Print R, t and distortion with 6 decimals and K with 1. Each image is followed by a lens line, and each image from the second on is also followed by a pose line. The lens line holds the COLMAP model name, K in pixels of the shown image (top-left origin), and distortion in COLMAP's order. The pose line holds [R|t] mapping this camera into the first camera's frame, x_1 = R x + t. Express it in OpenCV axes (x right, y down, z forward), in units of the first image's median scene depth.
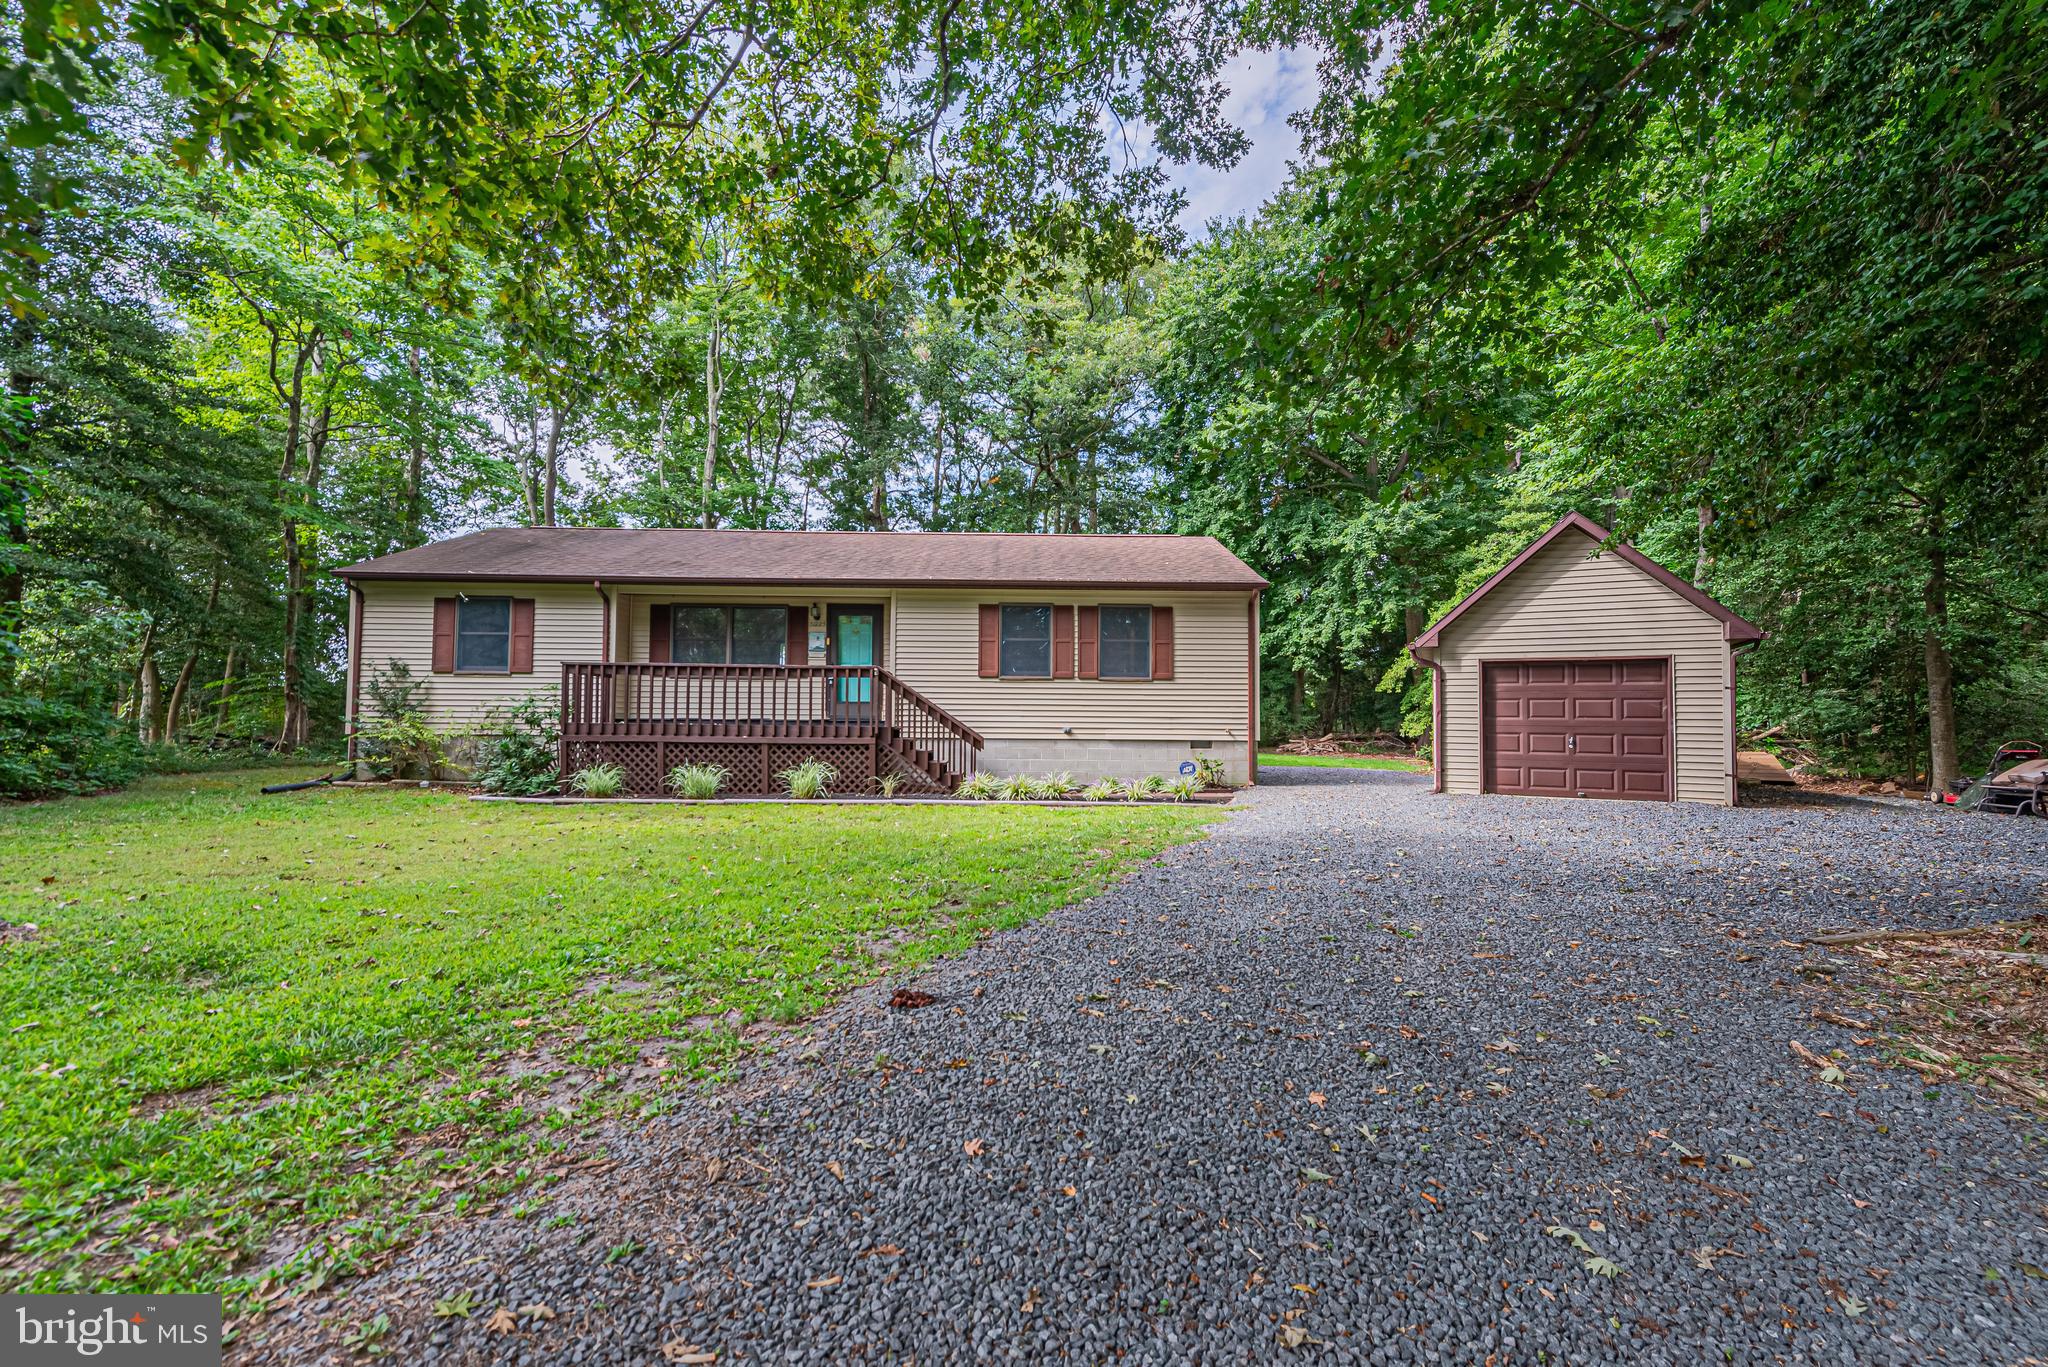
lens RADIAL K [[826.2, 0, 1039.8], [0, 826.2, 688.5], [0, 0, 1]] dist [0.010678, 0.000087]
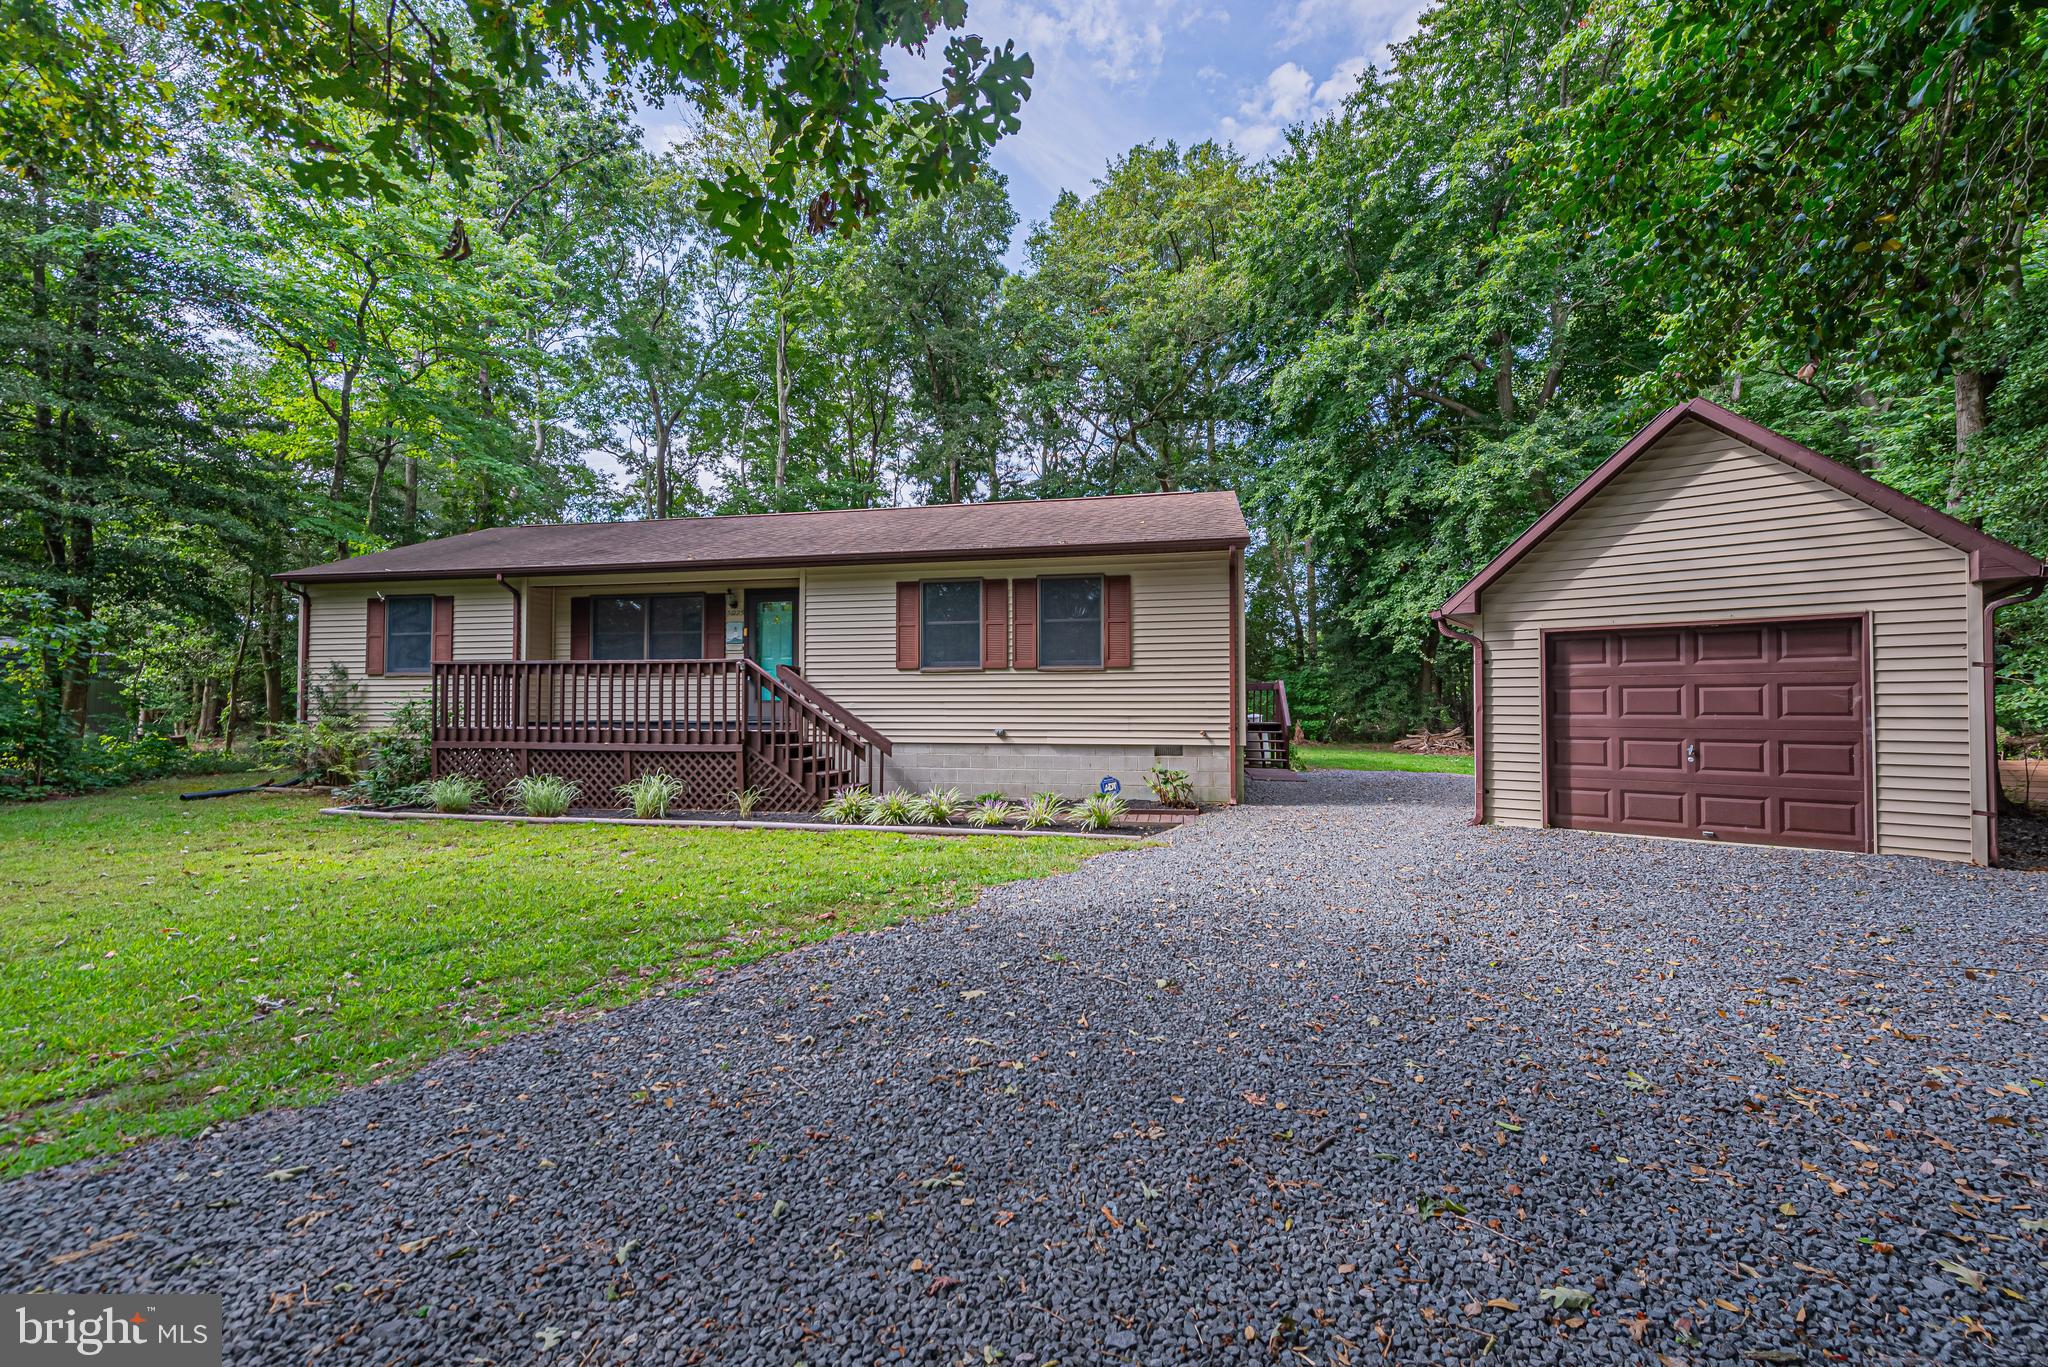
lens RADIAL K [[803.0, 0, 1039.8], [0, 803.0, 690.2], [0, 0, 1]] dist [0.011108, -0.003365]
pose [[0.976561, -0.013572, -0.214813, 0.240541], [0.016617, 0.999785, 0.012376, -0.000443], [0.214599, -0.015656, 0.976577, 0.237455]]
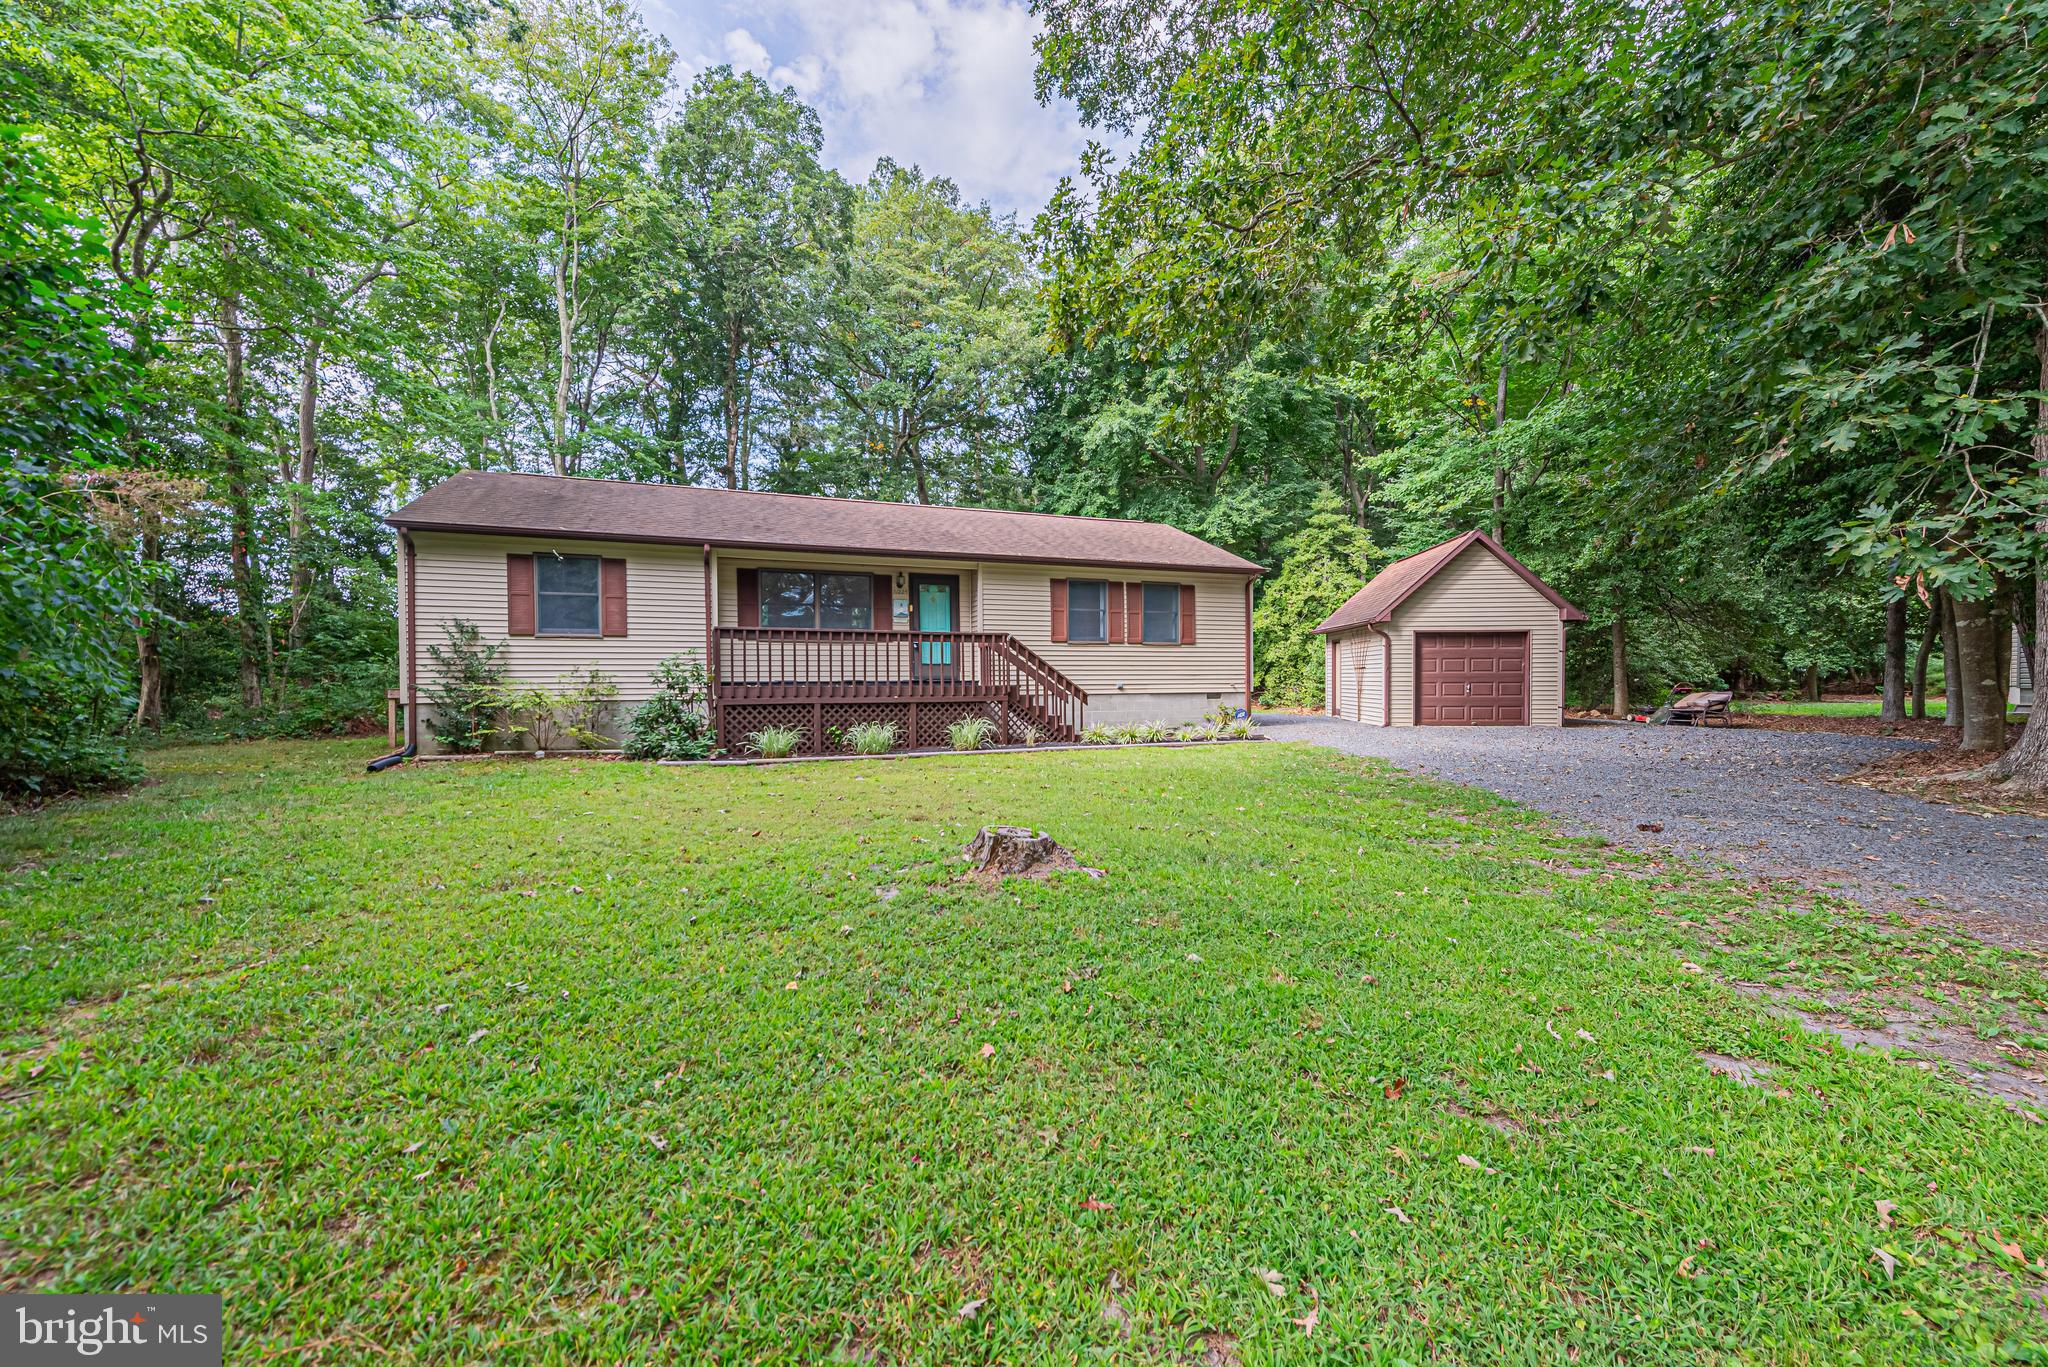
lens RADIAL K [[803.0, 0, 1039.8], [0, 803.0, 690.2], [0, 0, 1]] dist [0.011108, -0.003365]
pose [[0.934596, -0.018755, 0.355215, -0.488954], [-0.000234, 0.998576, 0.053338, -0.005998], [-0.355710, -0.049932, 0.933262, -0.048362]]
